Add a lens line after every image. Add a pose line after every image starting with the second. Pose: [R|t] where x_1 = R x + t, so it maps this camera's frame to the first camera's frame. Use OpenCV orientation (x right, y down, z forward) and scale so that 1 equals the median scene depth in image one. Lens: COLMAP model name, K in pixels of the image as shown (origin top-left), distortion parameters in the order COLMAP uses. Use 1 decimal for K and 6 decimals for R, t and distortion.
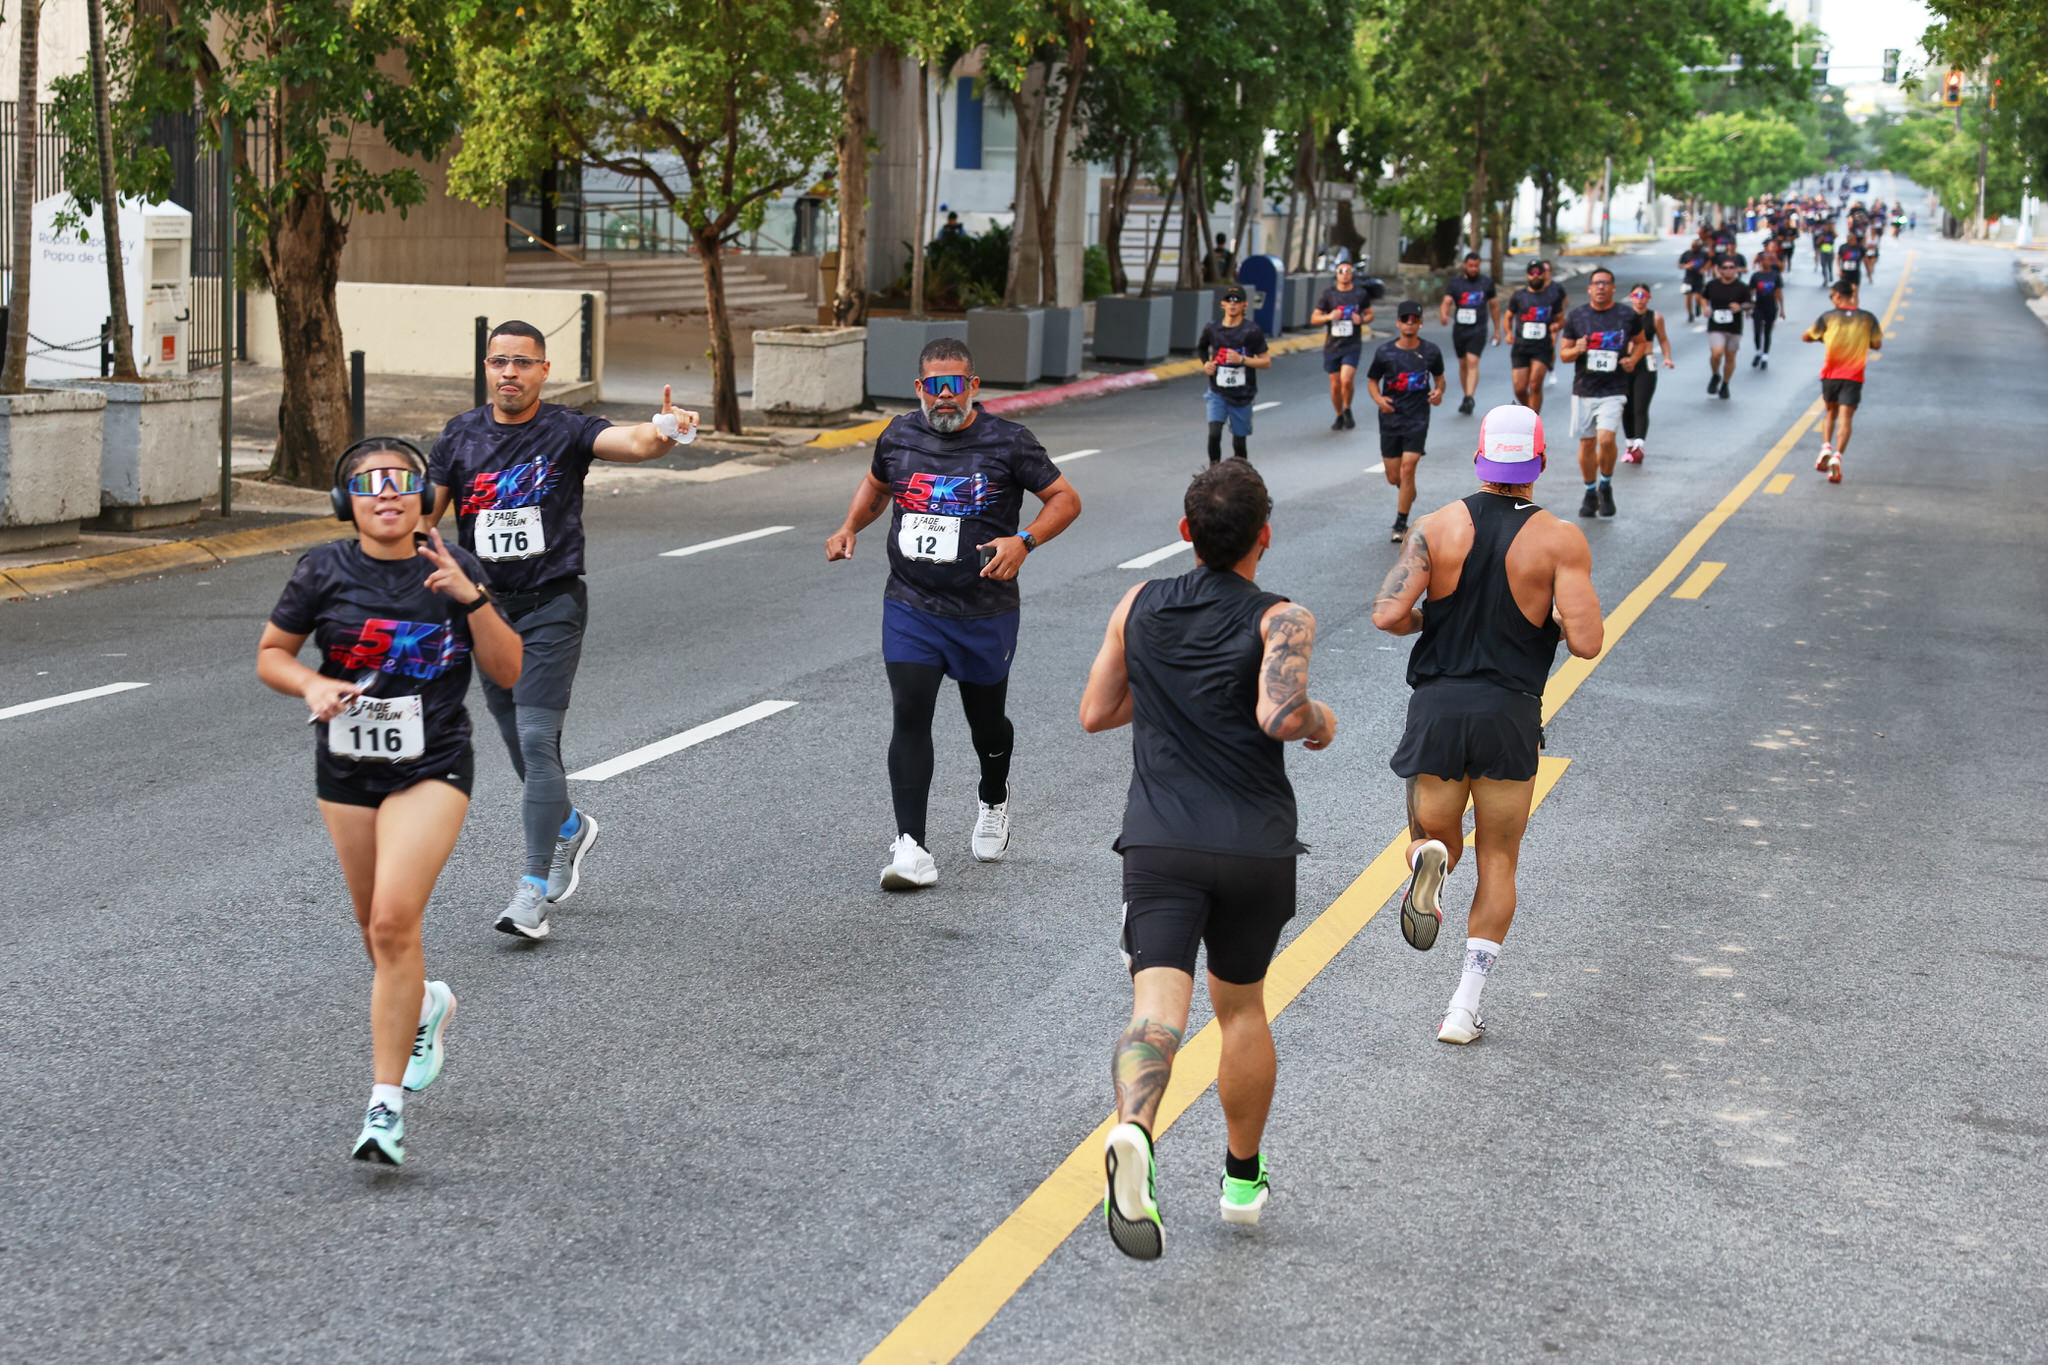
lens RADIAL K [[4201.9, 0, 1200.1], [0, 4201.9, 681.9], [0, 0, 1]] dist [0.179988, 0.229885]
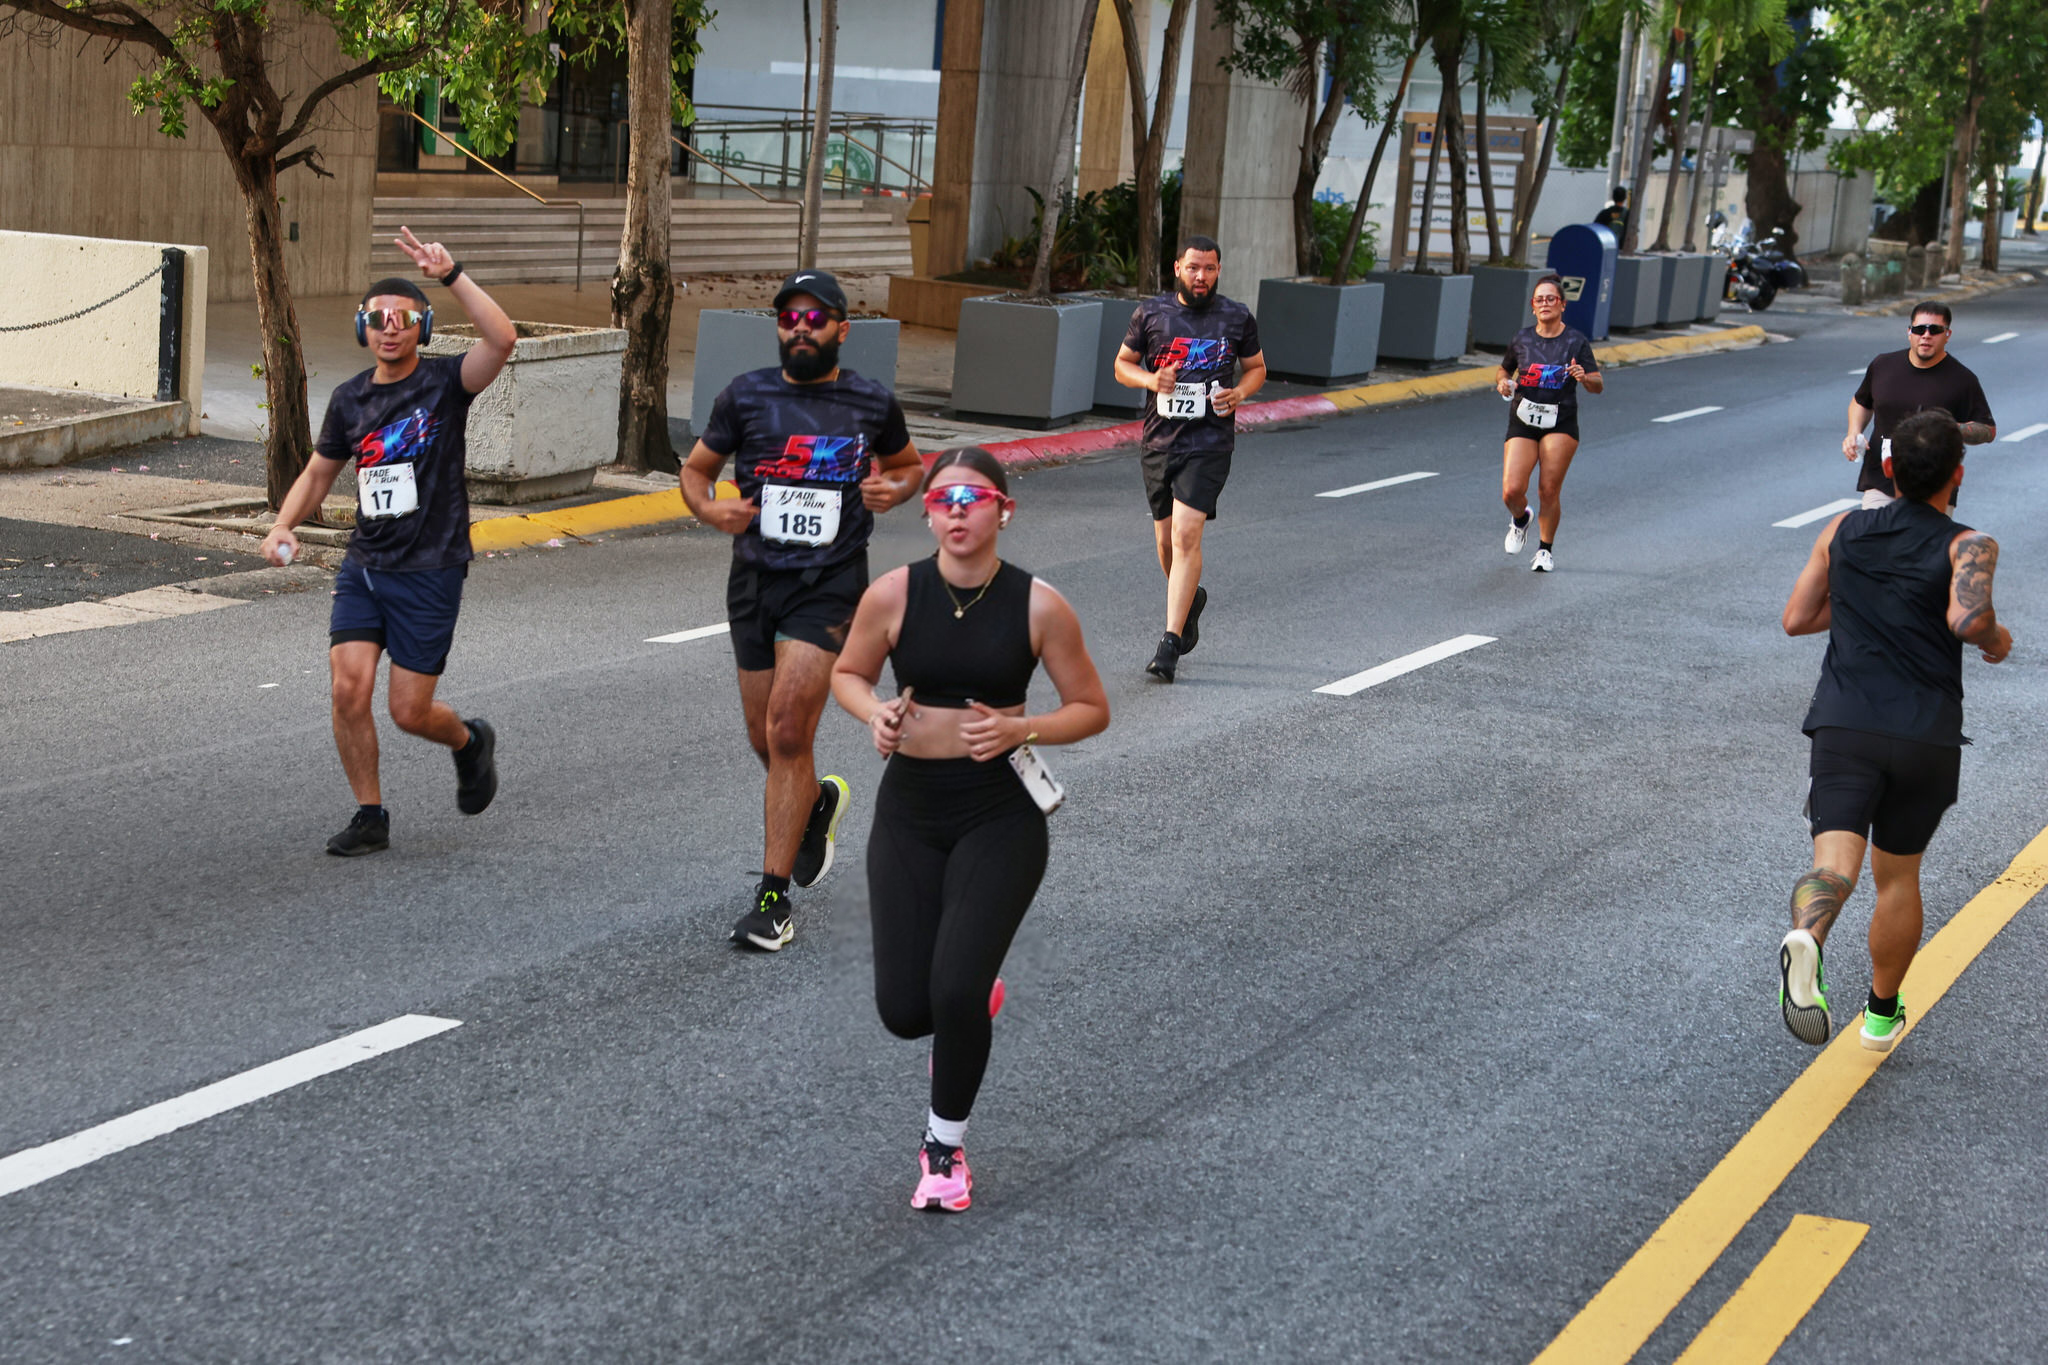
lens RADIAL K [[4201.9, 0, 1200.1], [0, 4201.9, 681.9], [0, 0, 1]] dist [0.179988, 0.229885]
pose [[0.989569, 0.053182, -0.133883, 0.034083], [-0.051664, 0.998555, 0.014793, -0.021846], [0.134476, -0.007722, 0.990887, 0.197929]]
